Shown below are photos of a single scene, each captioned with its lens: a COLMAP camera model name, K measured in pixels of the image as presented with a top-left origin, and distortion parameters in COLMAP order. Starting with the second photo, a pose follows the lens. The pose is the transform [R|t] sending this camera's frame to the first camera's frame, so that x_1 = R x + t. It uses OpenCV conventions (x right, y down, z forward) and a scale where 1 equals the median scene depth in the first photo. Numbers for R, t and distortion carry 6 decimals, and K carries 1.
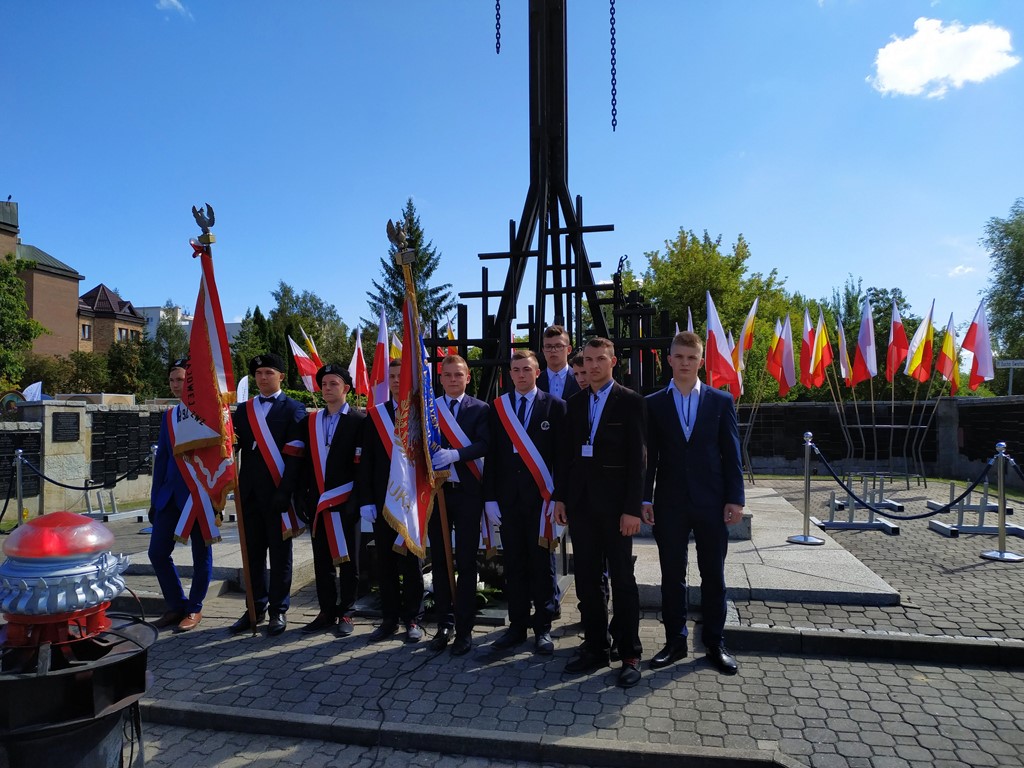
lens RADIAL K [[721.2, 0, 512.0], [0, 721.2, 384.0], [0, 0, 1]] dist [-0.005451, -0.002530]
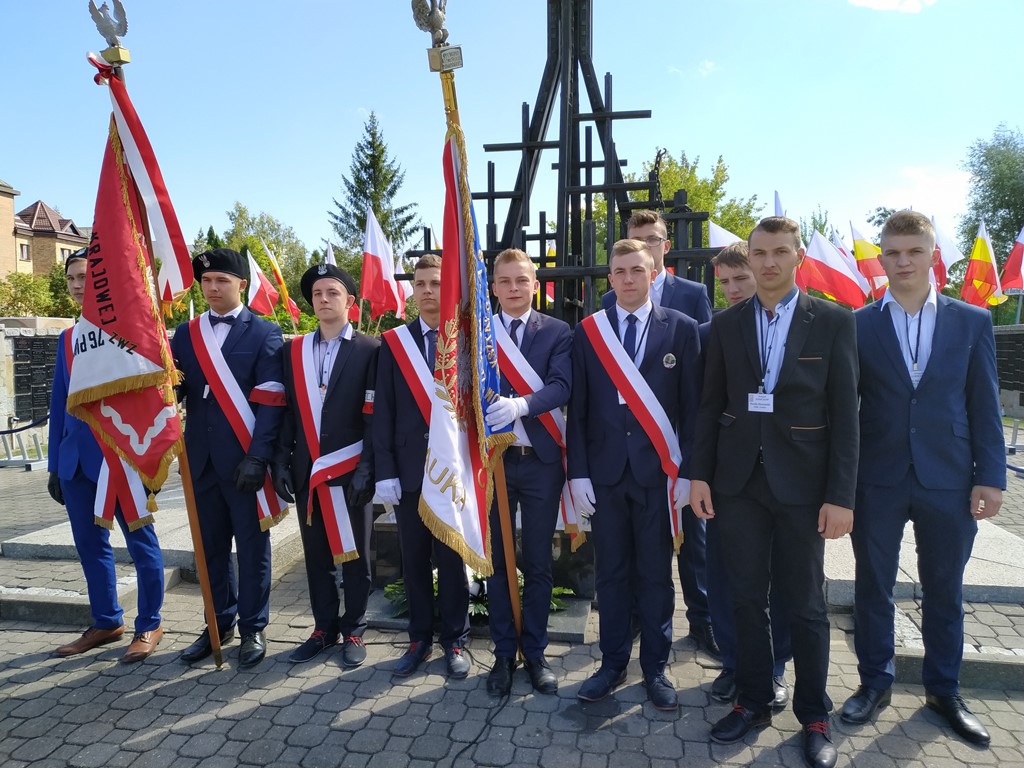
lens RADIAL K [[690.3, 0, 512.0], [0, 690.3, 384.0], [0, 0, 1]] dist [-0.009926, 0.001558]
pose [[0.997764, -0.001215, 0.066826, -0.119417], [-0.005771, 0.994534, 0.104249, 0.013884], [-0.066588, -0.104402, 0.992304, 0.348894]]
